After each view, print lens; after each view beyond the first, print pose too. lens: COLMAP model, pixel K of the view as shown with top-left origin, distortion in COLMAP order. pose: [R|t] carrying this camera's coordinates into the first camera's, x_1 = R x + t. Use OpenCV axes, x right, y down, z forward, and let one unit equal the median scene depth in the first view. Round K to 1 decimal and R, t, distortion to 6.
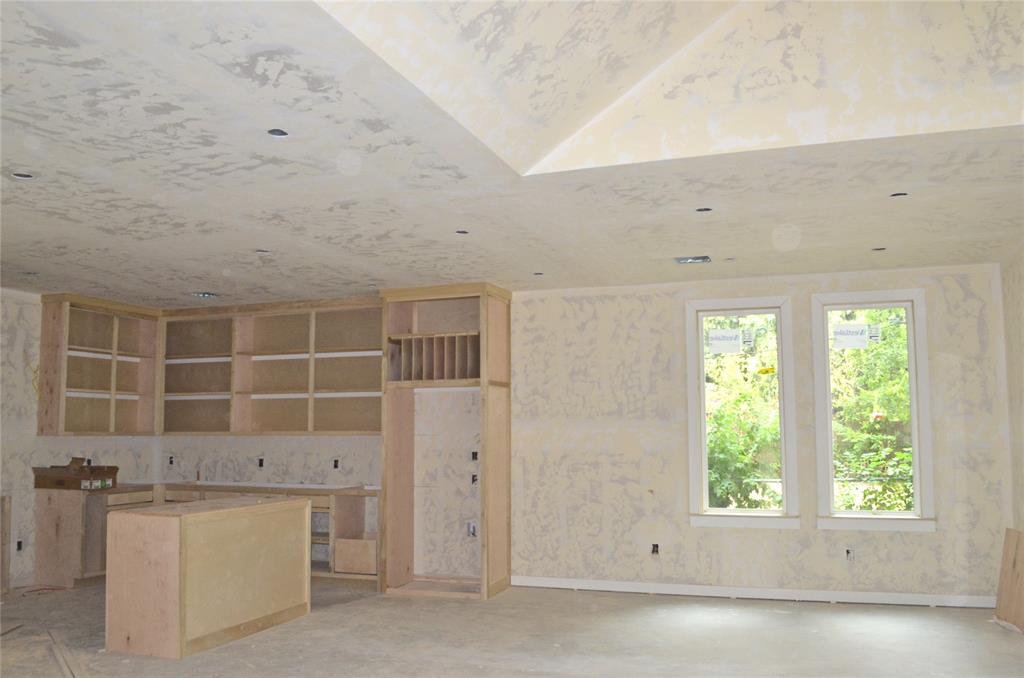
lens RADIAL K [[843.5, 0, 516.4], [0, 843.5, 349.6], [0, 0, 1]] dist [-0.086496, 0.008255]
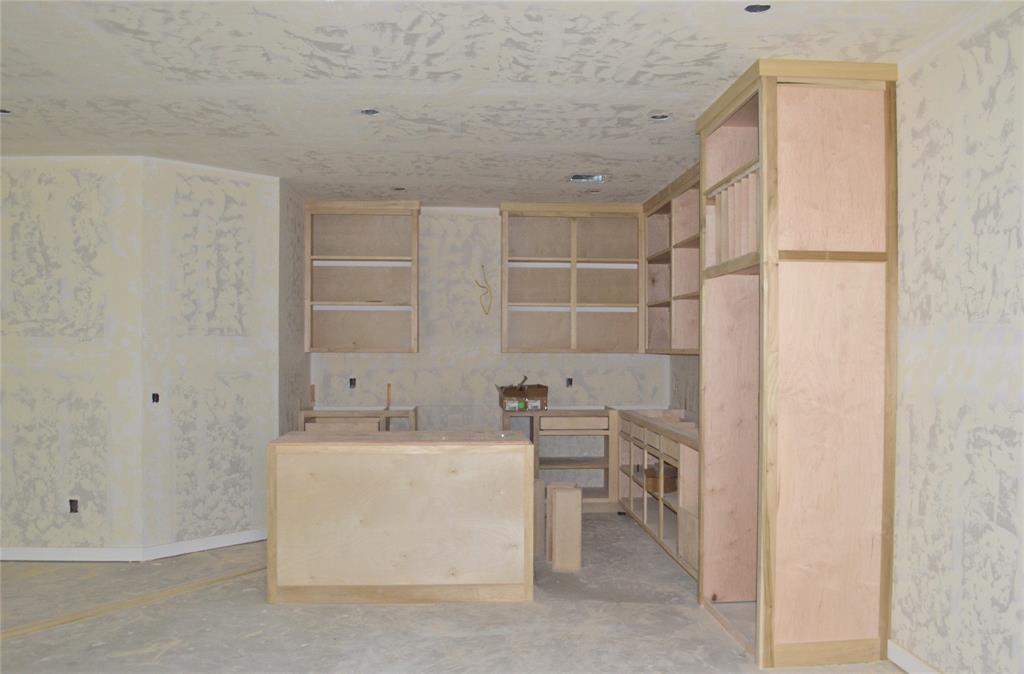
lens RADIAL K [[843.5, 0, 516.4], [0, 843.5, 347.6], [0, 0, 1]] dist [-0.086496, 0.008255]
pose [[0.398724, 0.007253, -0.917042, 0.349390], [0.080172, 0.995865, 0.042734, 0.057774], [0.913560, -0.090561, 0.396493, 0.618244]]
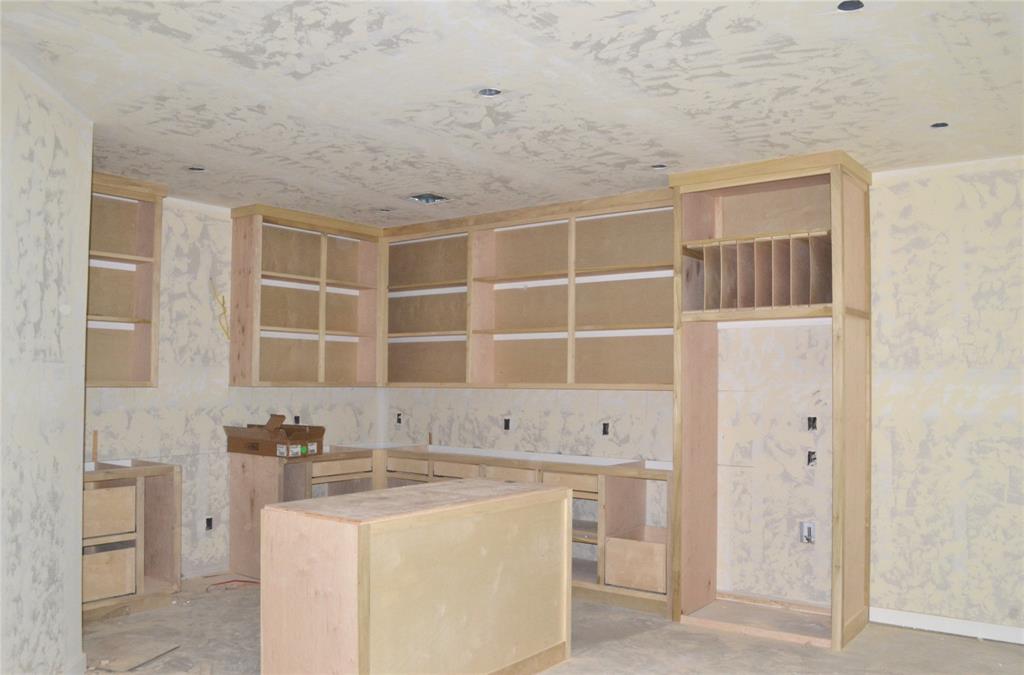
lens RADIAL K [[843.5, 0, 516.4], [0, 843.5, 348.1], [0, 0, 1]] dist [-0.086496, 0.008255]
pose [[0.953950, 0.001819, -0.299960, -0.076985], [0.014680, 0.998500, 0.052741, 0.029513], [0.299606, -0.054716, 0.952493, 0.314509]]
